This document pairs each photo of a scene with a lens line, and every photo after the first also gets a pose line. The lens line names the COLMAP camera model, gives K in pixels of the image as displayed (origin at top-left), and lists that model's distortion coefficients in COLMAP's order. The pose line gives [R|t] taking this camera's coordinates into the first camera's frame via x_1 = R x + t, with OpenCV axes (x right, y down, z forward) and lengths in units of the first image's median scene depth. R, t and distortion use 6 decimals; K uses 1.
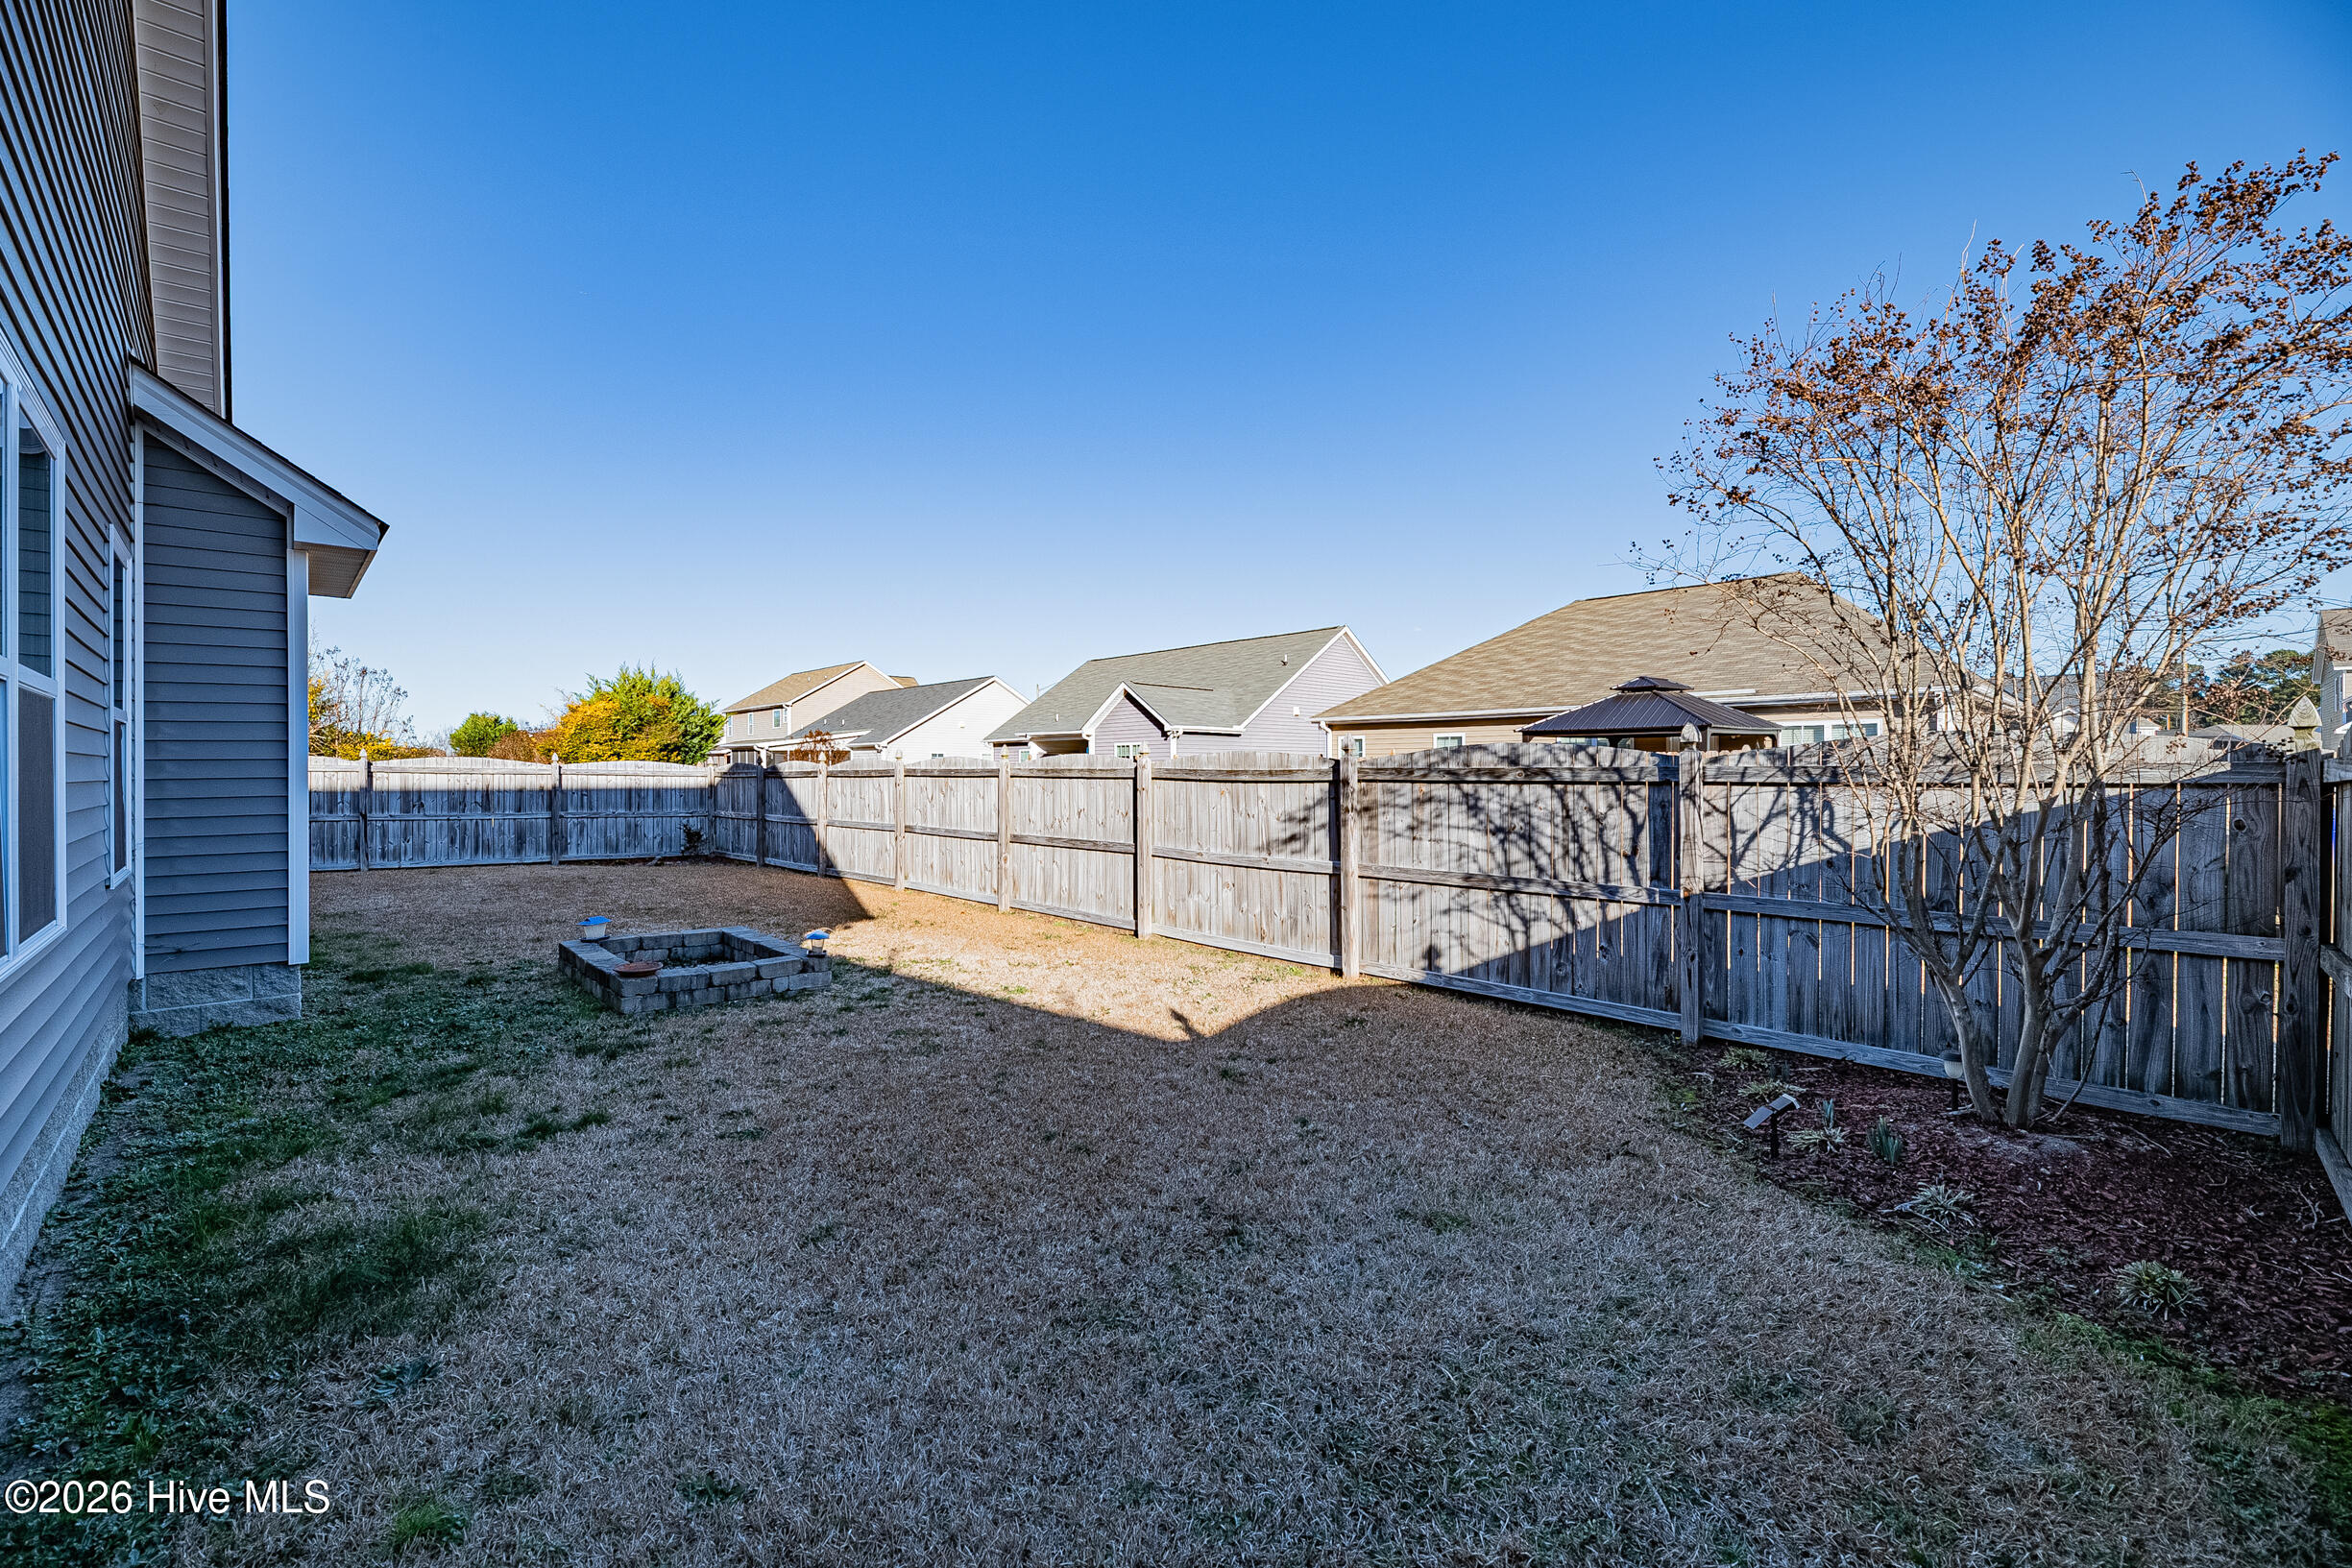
lens RADIAL K [[971.1, 0, 1178.4], [0, 971.1, 775.3], [0, 0, 1]] dist [0.003431, -0.002200]
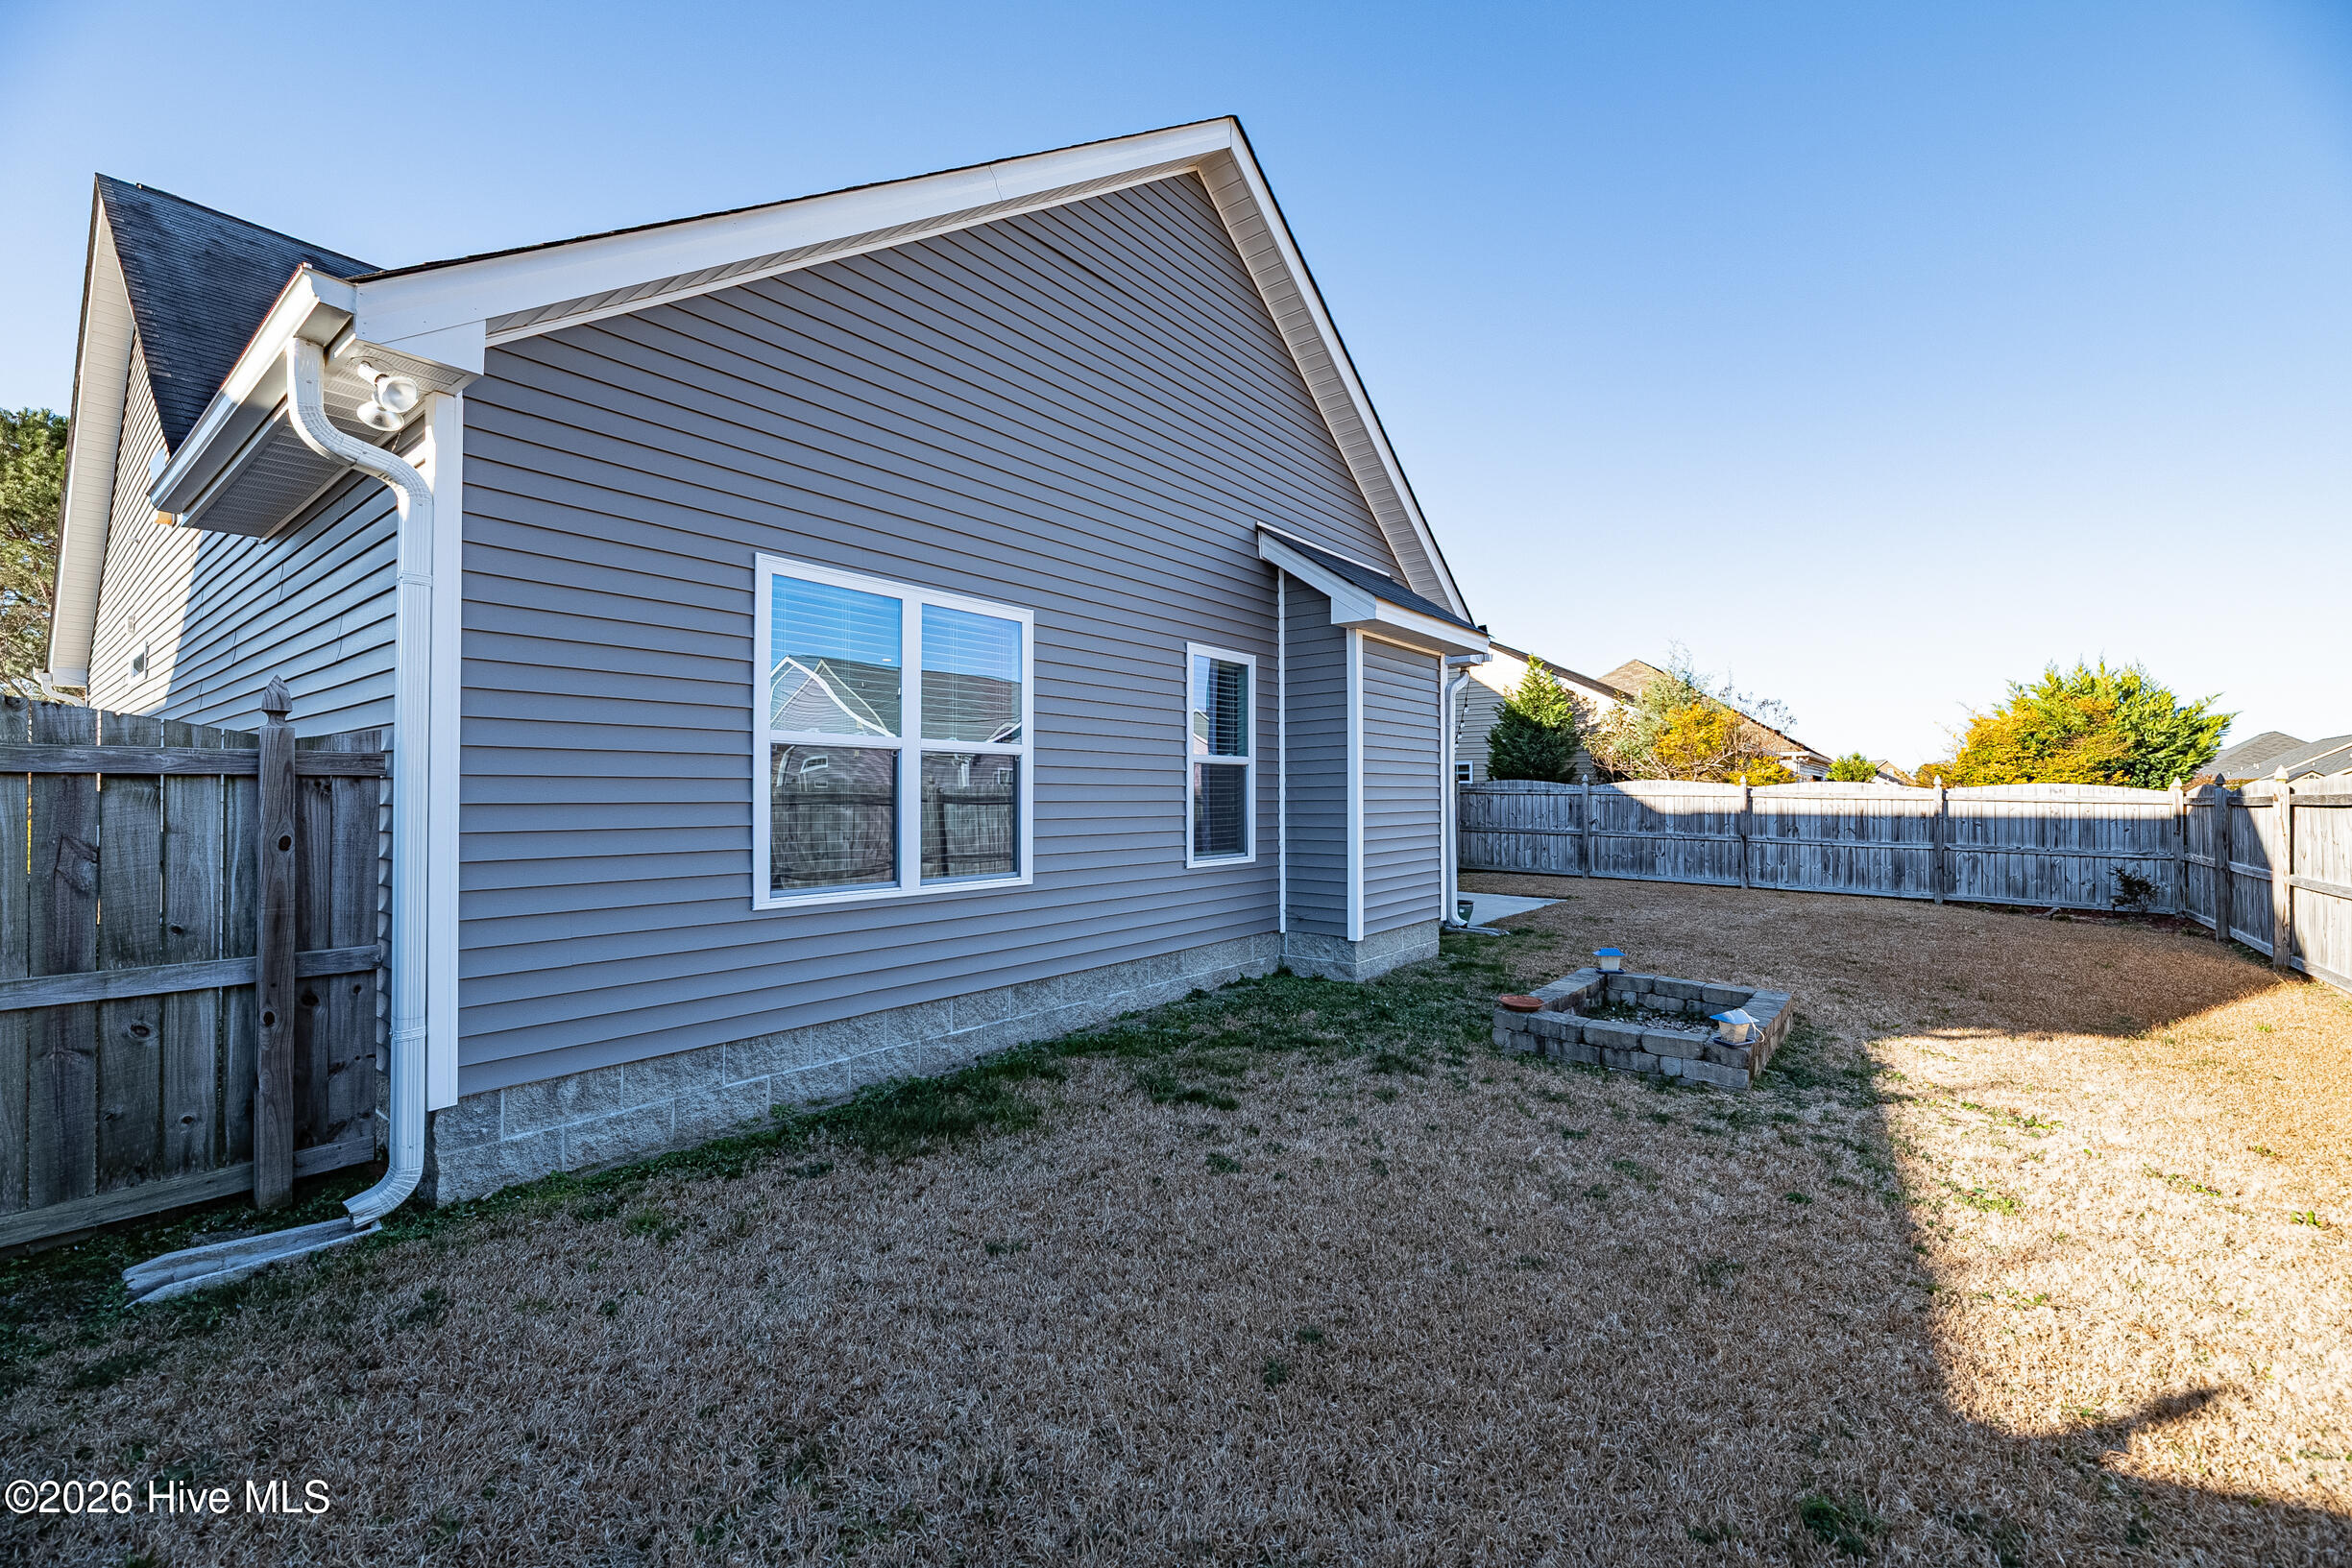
lens RADIAL K [[971.1, 0, 1178.4], [0, 971.1, 786.1], [0, 0, 1]] dist [0.003431, -0.002200]
pose [[0.137369, -0.009651, -0.990473, 0.142035], [-0.005424, 0.999930, -0.010495, -0.000680], [0.990505, 0.006814, 0.137307, 0.219978]]
